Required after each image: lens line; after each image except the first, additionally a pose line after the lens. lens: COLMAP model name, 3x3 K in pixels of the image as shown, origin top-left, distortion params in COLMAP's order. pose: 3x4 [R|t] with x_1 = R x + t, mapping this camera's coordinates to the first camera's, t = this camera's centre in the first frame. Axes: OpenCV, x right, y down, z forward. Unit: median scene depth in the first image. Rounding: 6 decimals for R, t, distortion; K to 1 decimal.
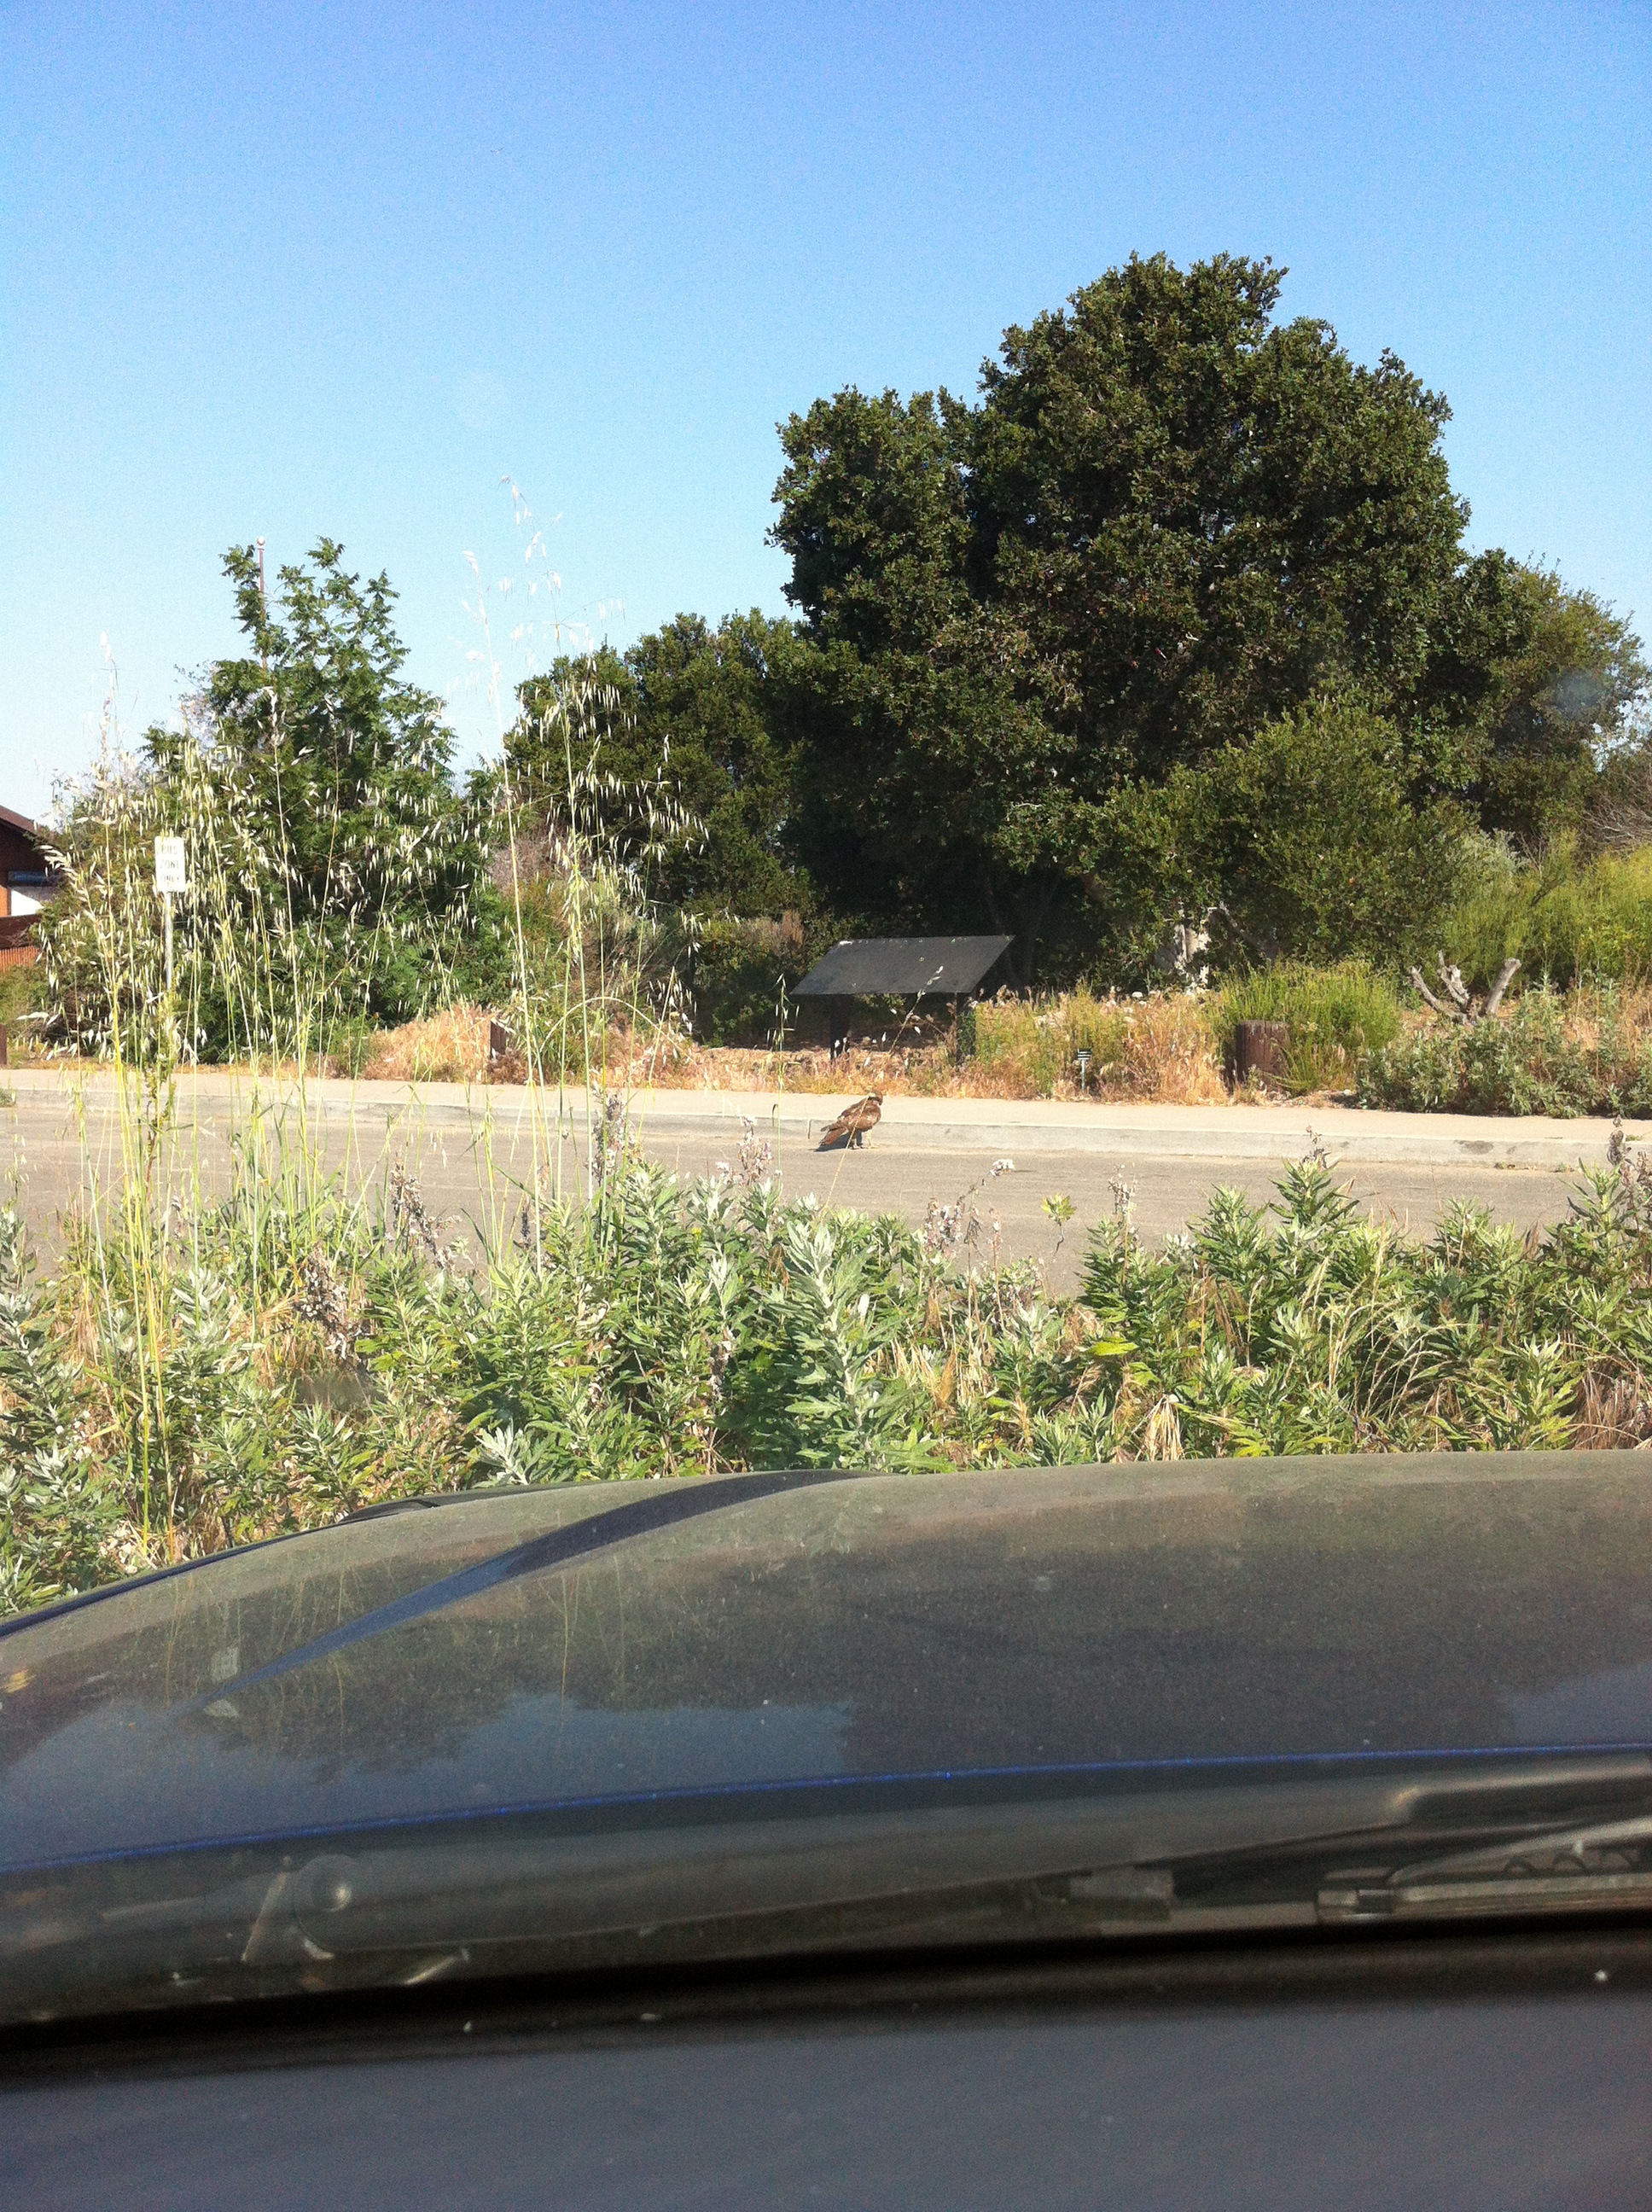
lens RADIAL K [[2254.6, 0, 826.0], [0, 2254.6, 1106.0], [0, 0, 1]] dist [0.014212, -0.312868]
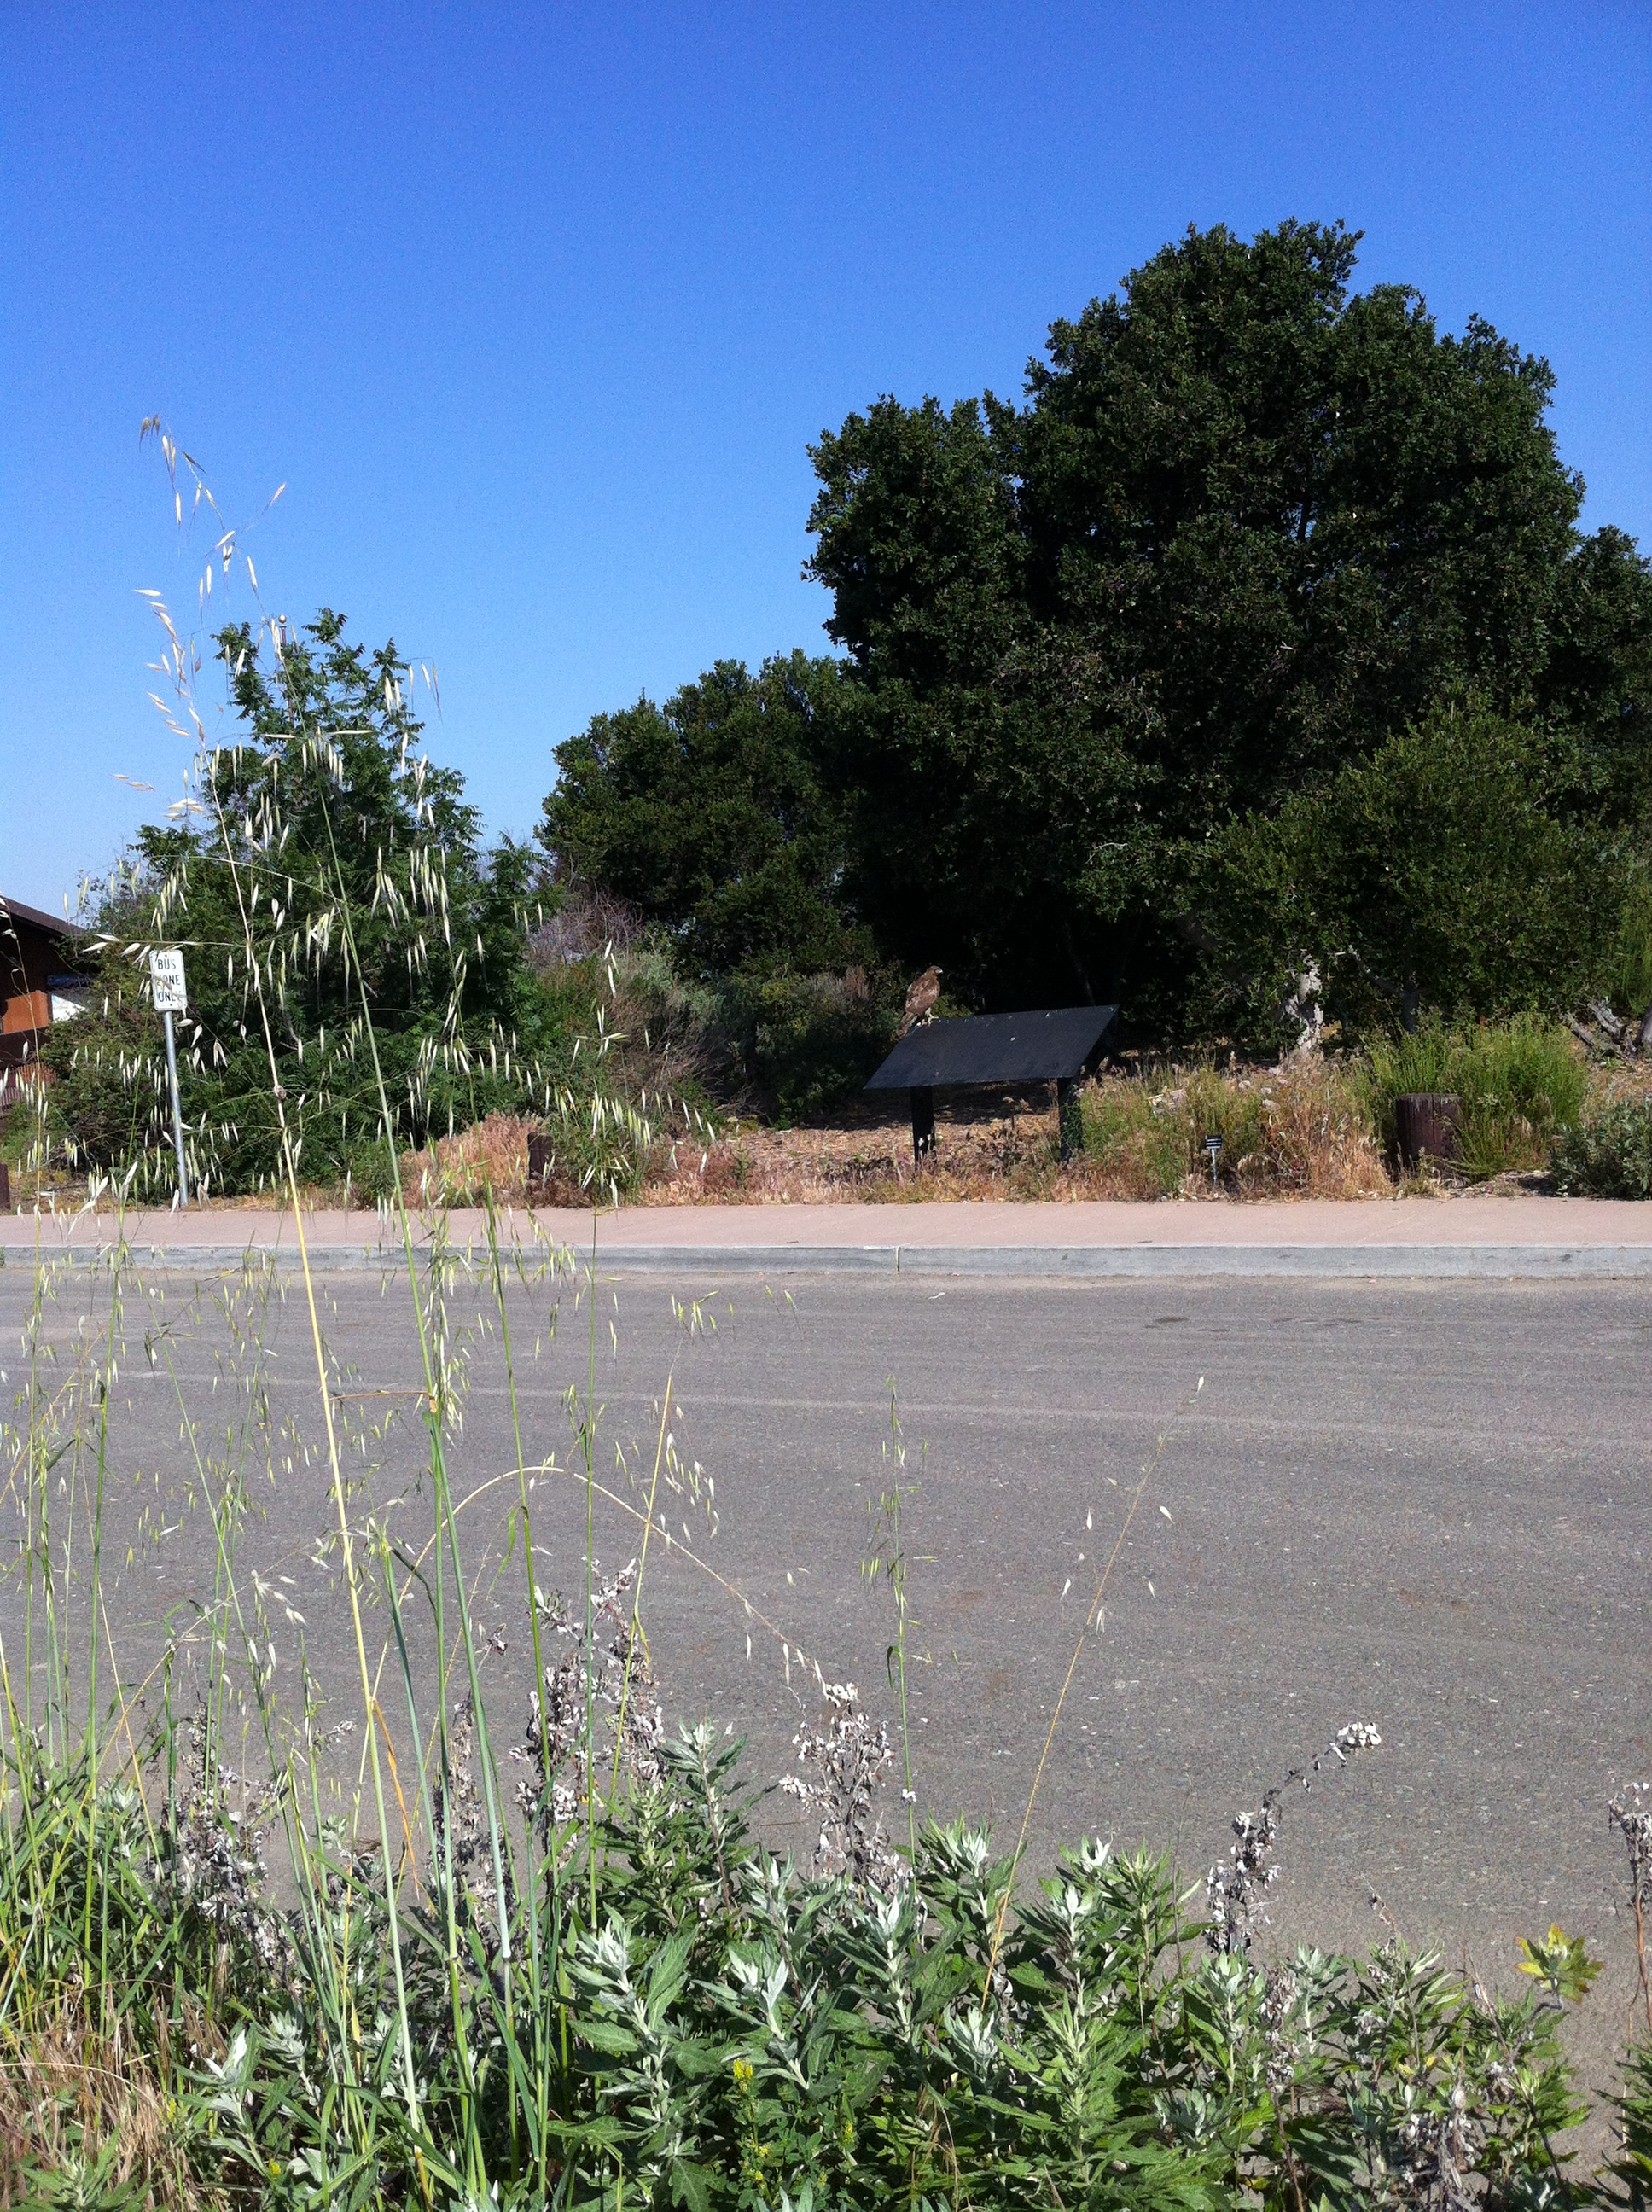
lens RADIAL K [[2246.8, 0, 763.2], [0, 2246.8, 1107.0], [0, 0, 1]] dist [0.001069, -0.324705]
pose [[0.996201, -0.063956, -0.059110, -0.002978], [0.063031, 0.997860, -0.017394, -0.023488], [0.060096, 0.013602, 0.998100, 0.104173]]
